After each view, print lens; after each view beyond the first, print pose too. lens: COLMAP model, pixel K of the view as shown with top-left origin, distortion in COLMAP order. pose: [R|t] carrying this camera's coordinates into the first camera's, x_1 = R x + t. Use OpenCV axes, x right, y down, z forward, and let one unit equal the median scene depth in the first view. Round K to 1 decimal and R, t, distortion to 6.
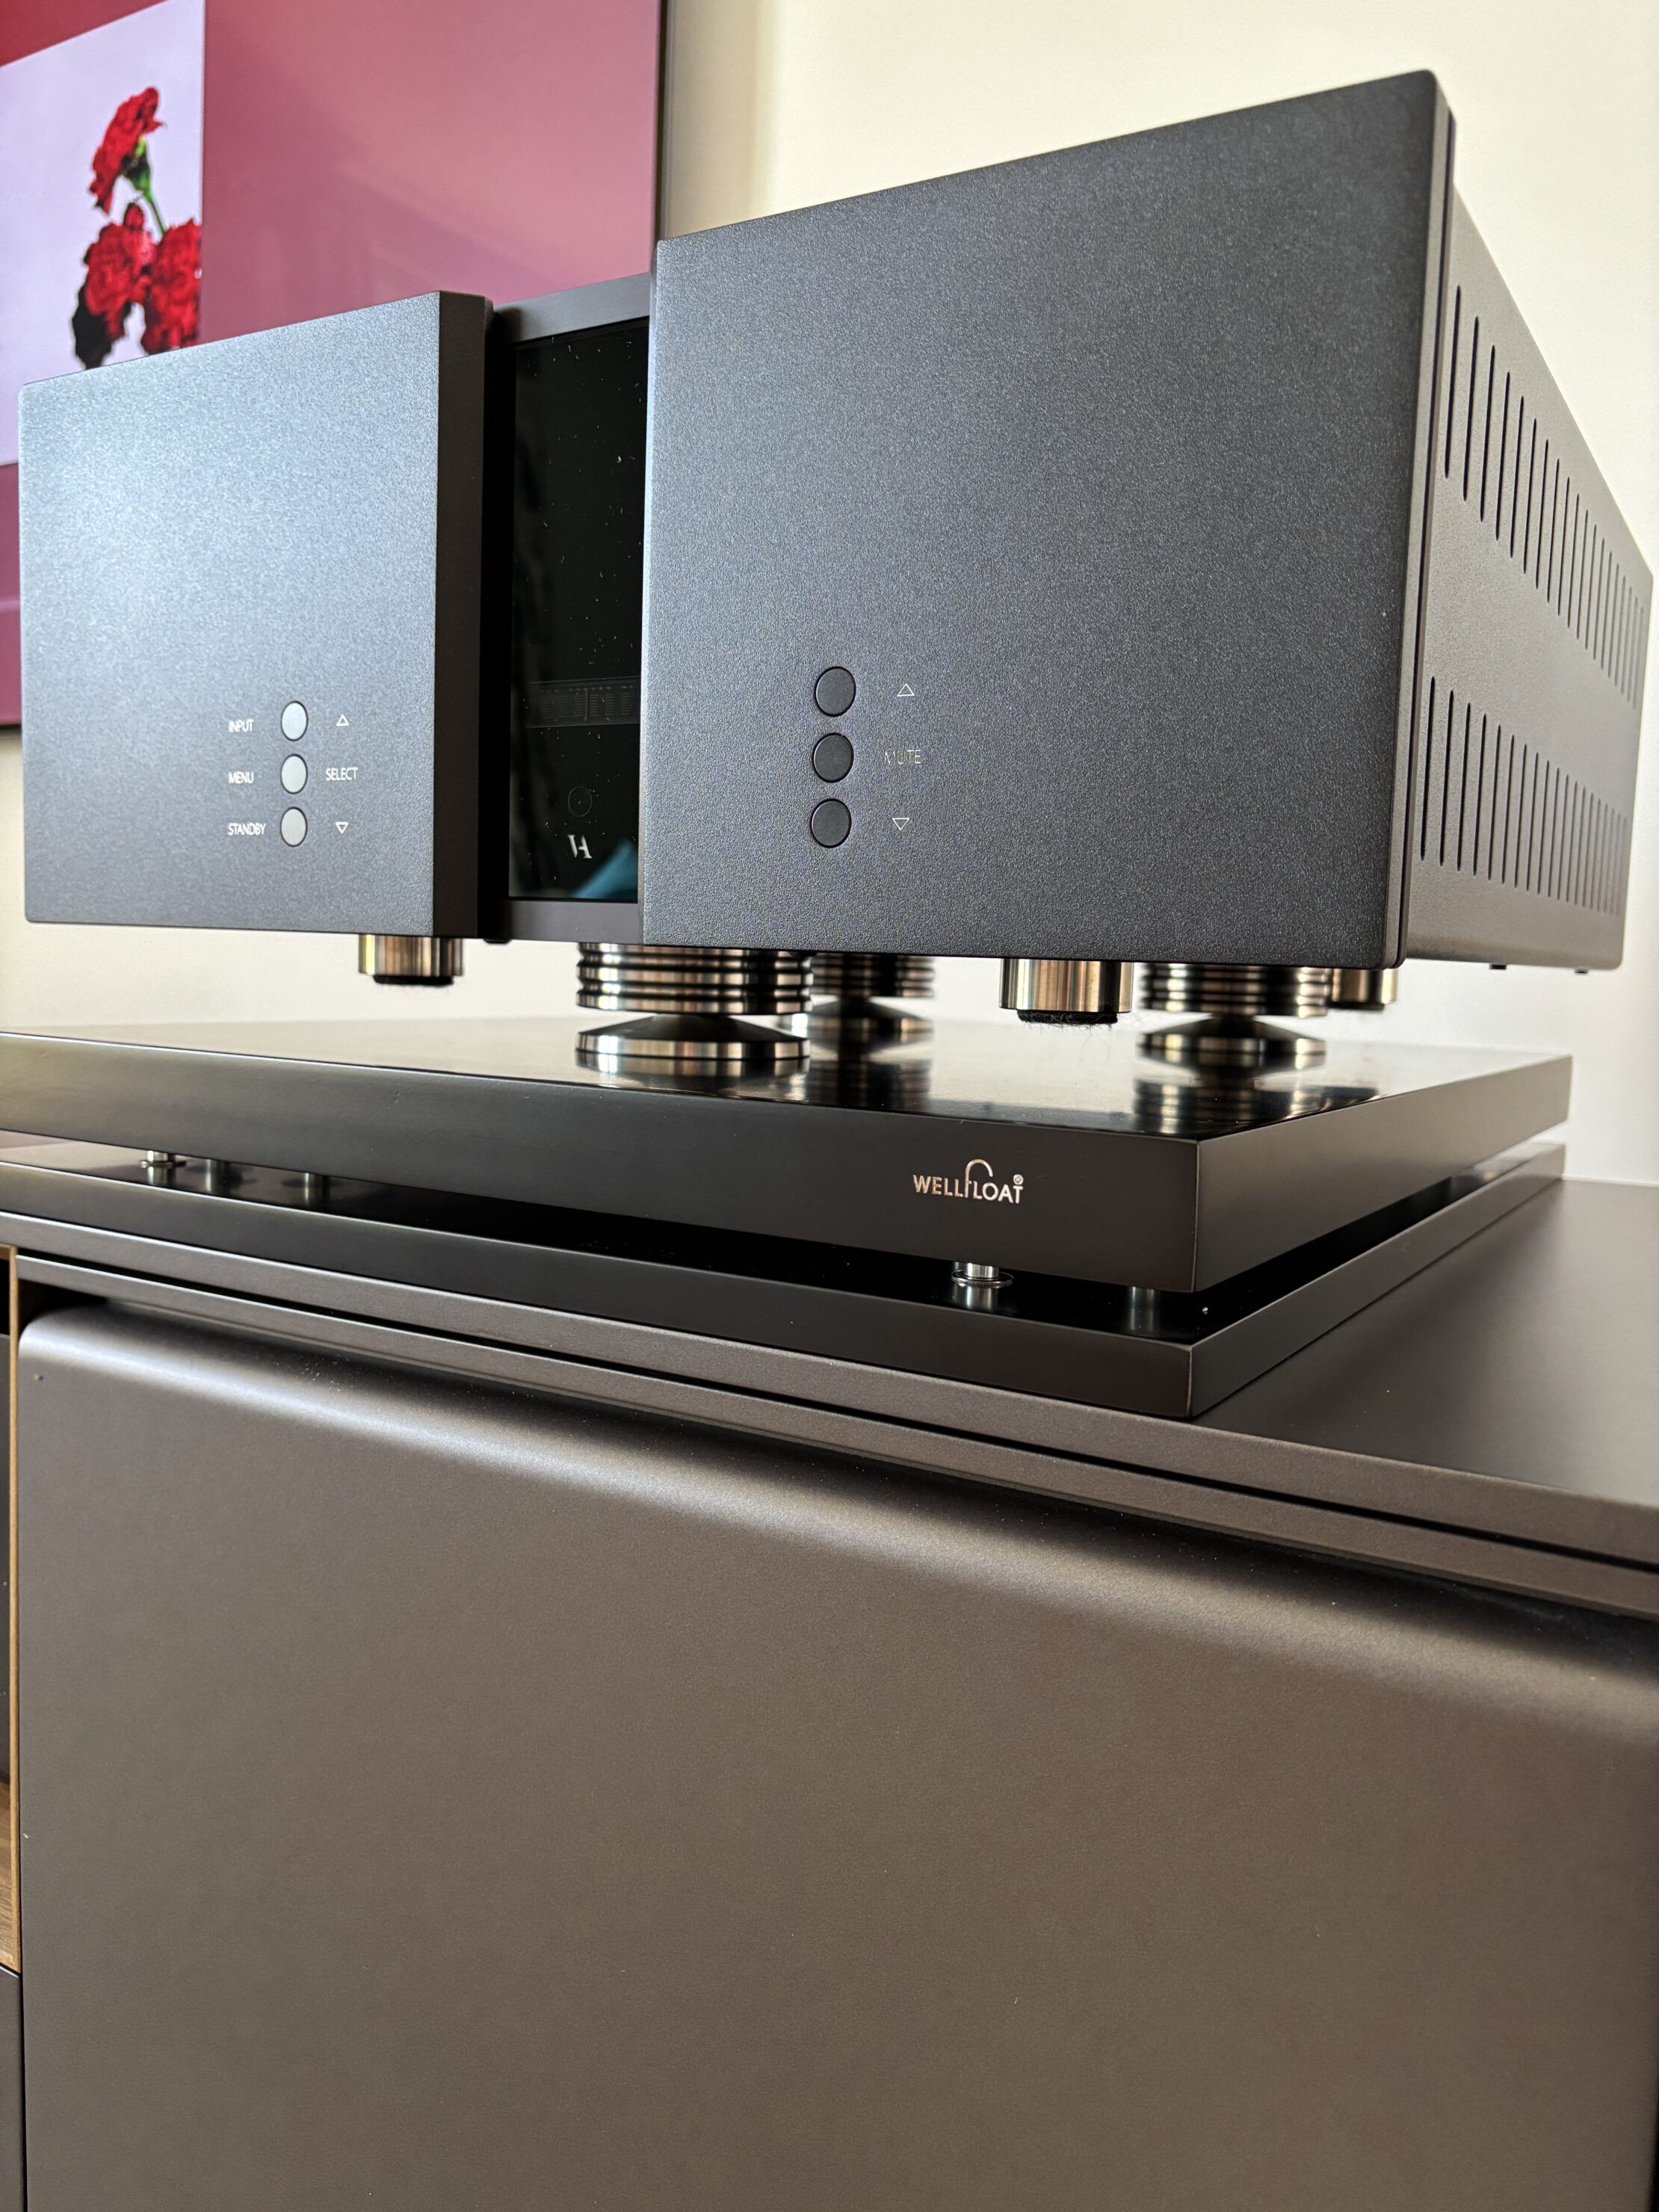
lens RADIAL K [[1693.6, 0, 853.1], [0, 1693.6, 1114.0], [0, 0, 1]] dist [0.020266, -0.030899]
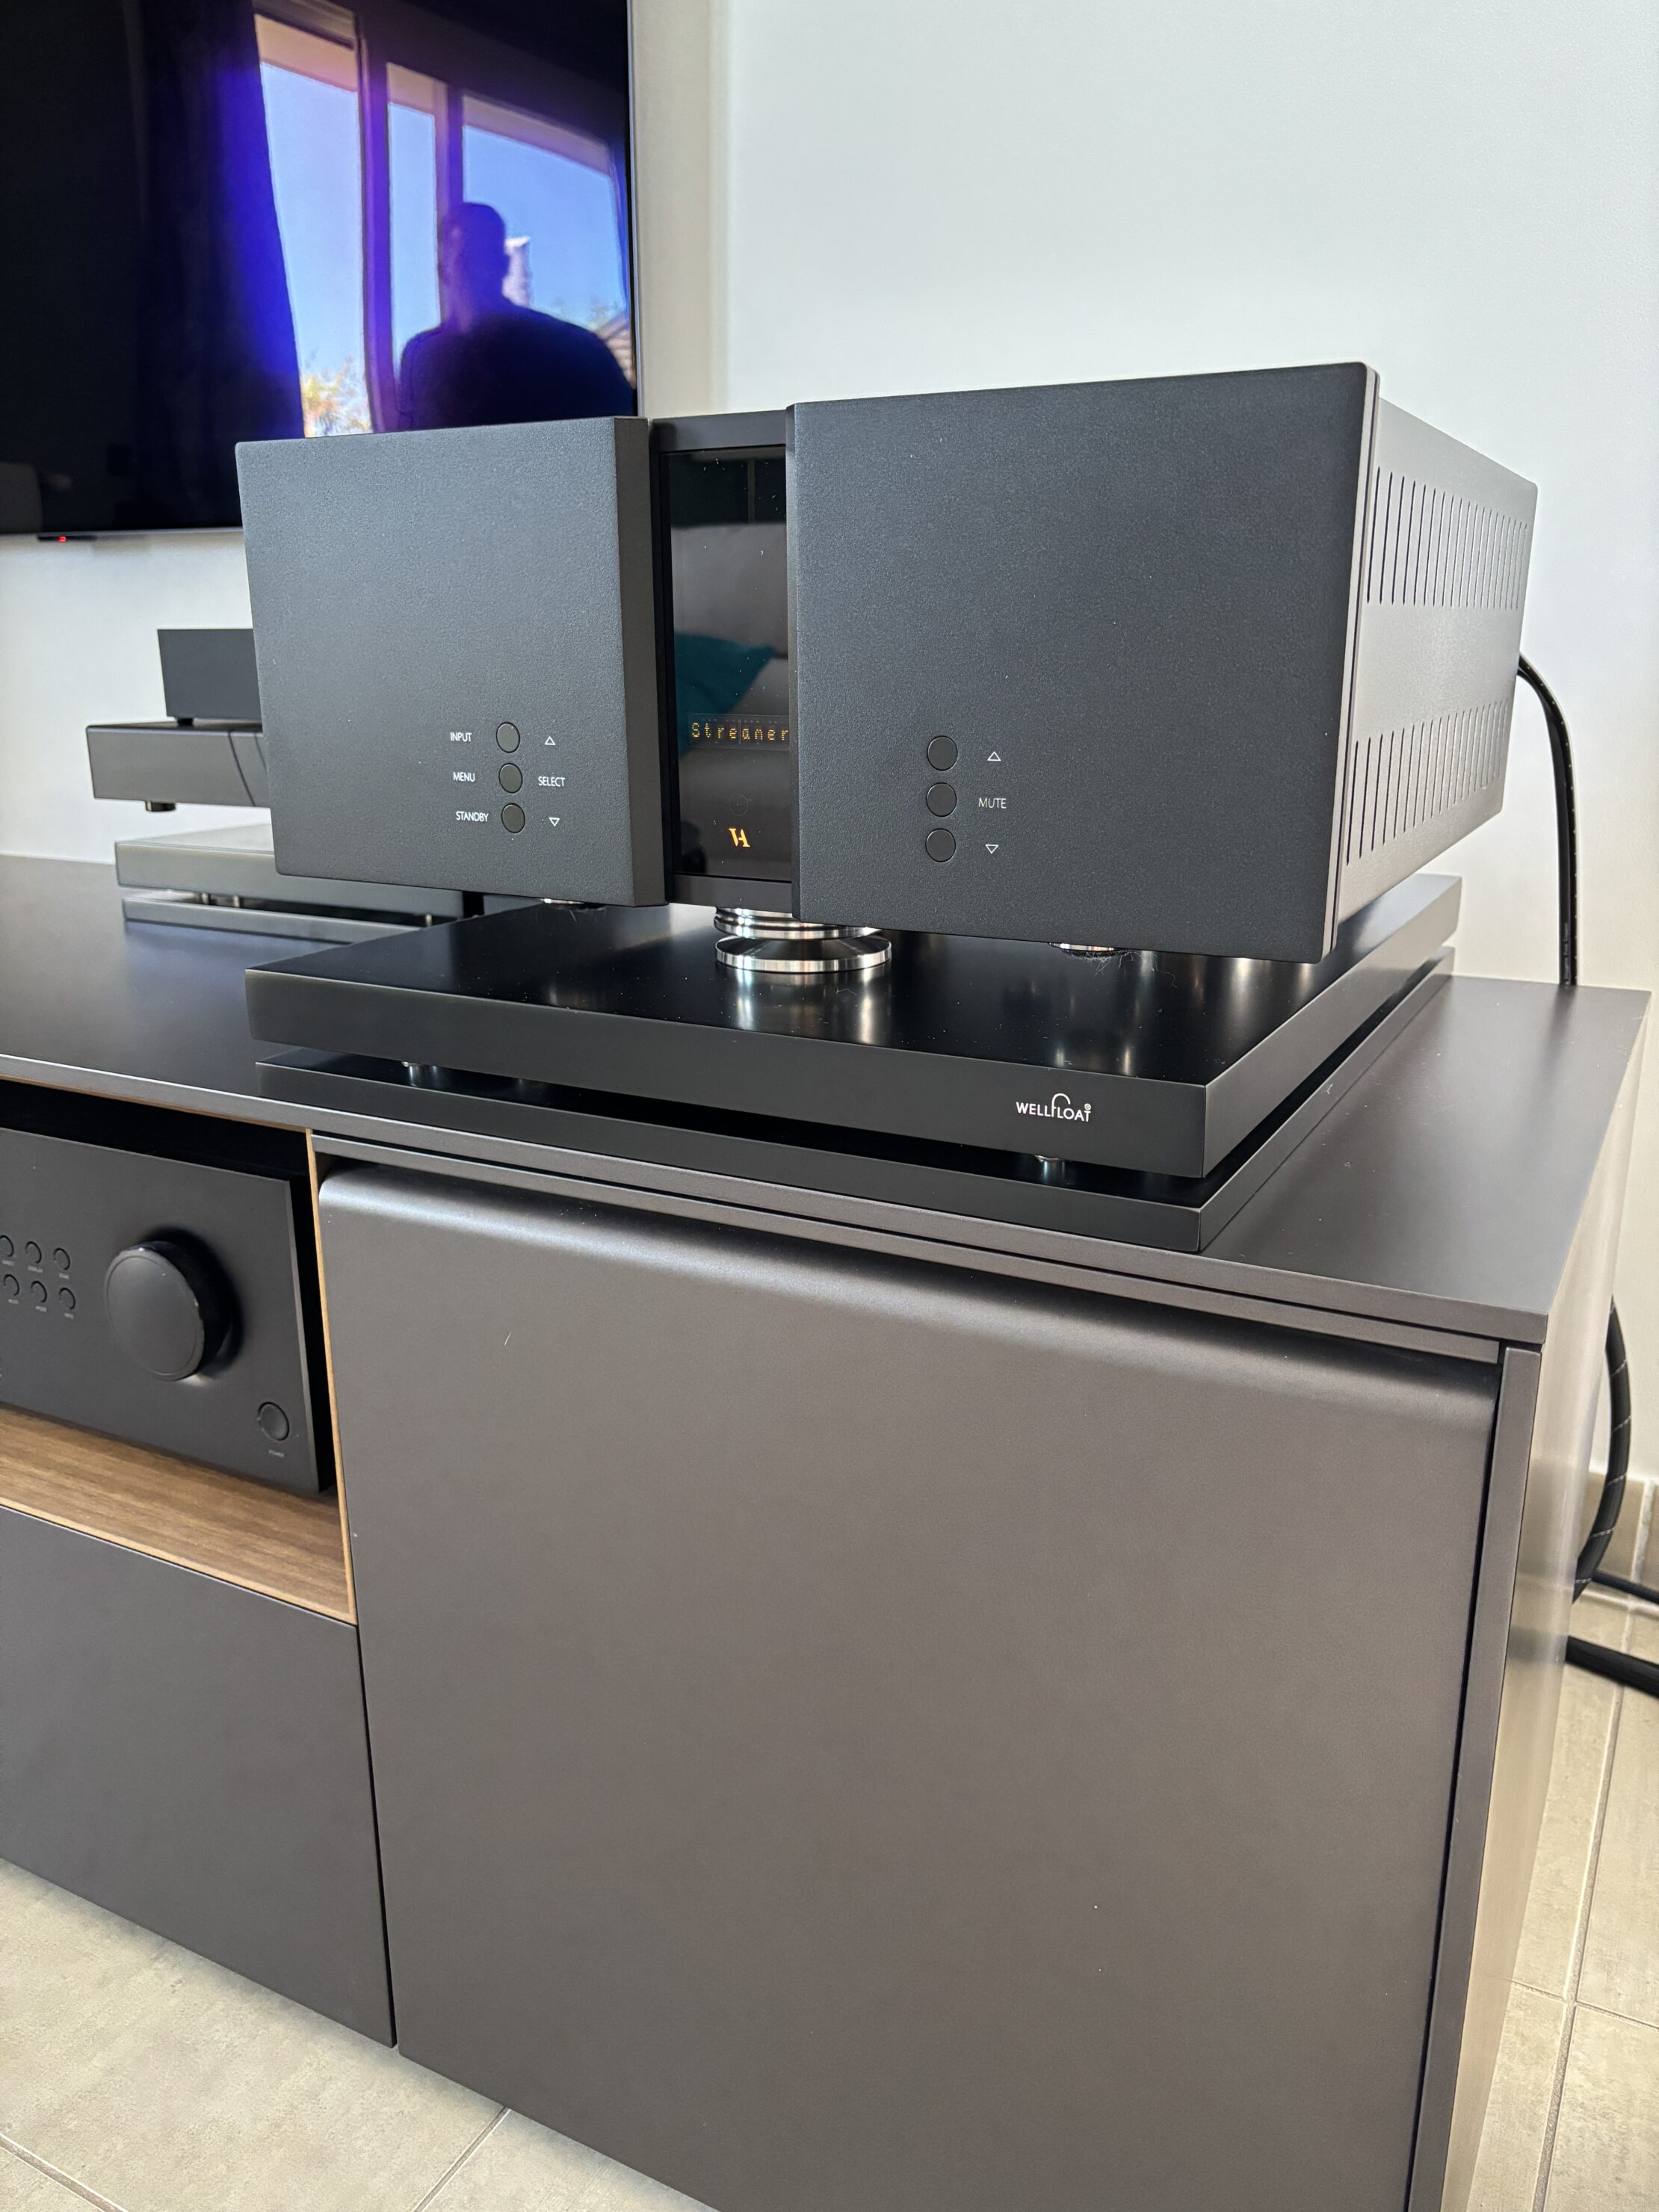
lens RADIAL K [[1673.9, 0, 854.7], [0, 1673.9, 1138.8], [0, 0, 1]] dist [0.018970, -0.011128]
pose [[0.998077, -0.047684, 0.039606, -0.154591], [0.039015, 0.979746, 0.196405, -0.210556], [-0.048170, -0.194482, 0.979723, -0.436804]]
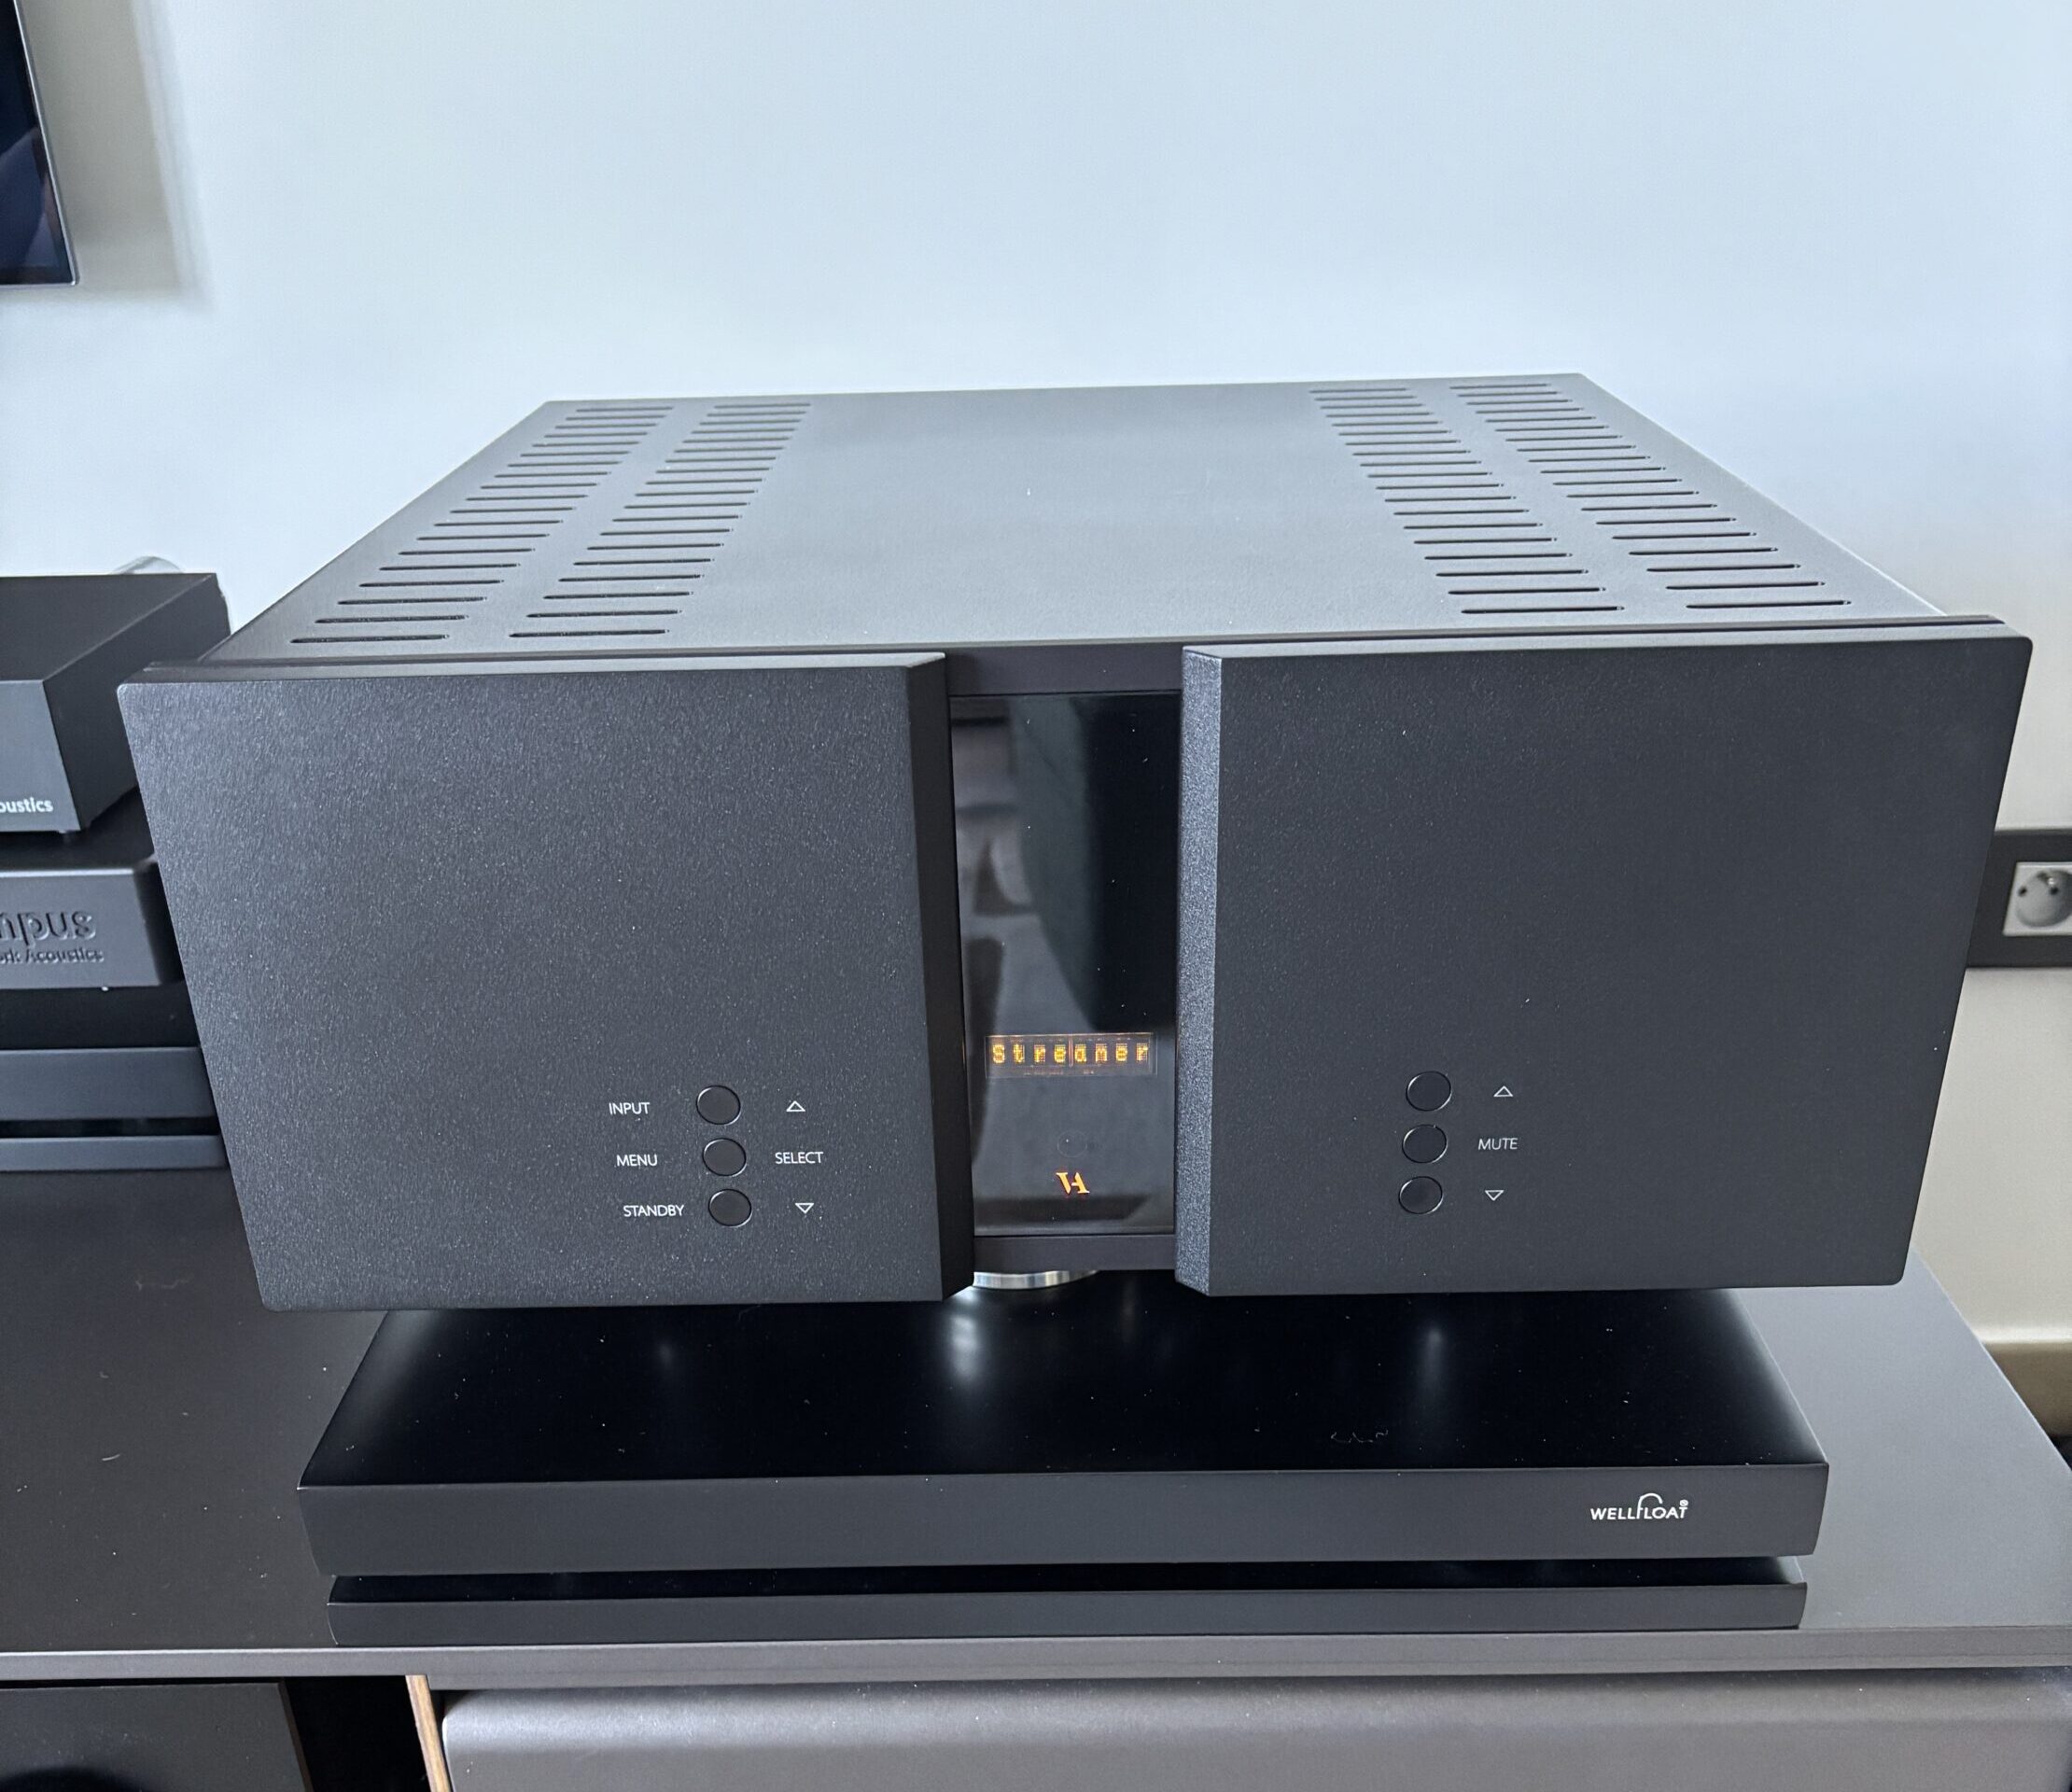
lens RADIAL K [[2116.1, 0, 998.1], [0, 2116.1, 1208.4], [0, 0, 1]] dist [0.019628, -0.000669]
pose [[0.868067, -0.292880, 0.400851, -0.815716], [0.106340, 0.898394, 0.426122, -0.788706], [-0.484925, -0.327276, 0.811011, 0.010271]]
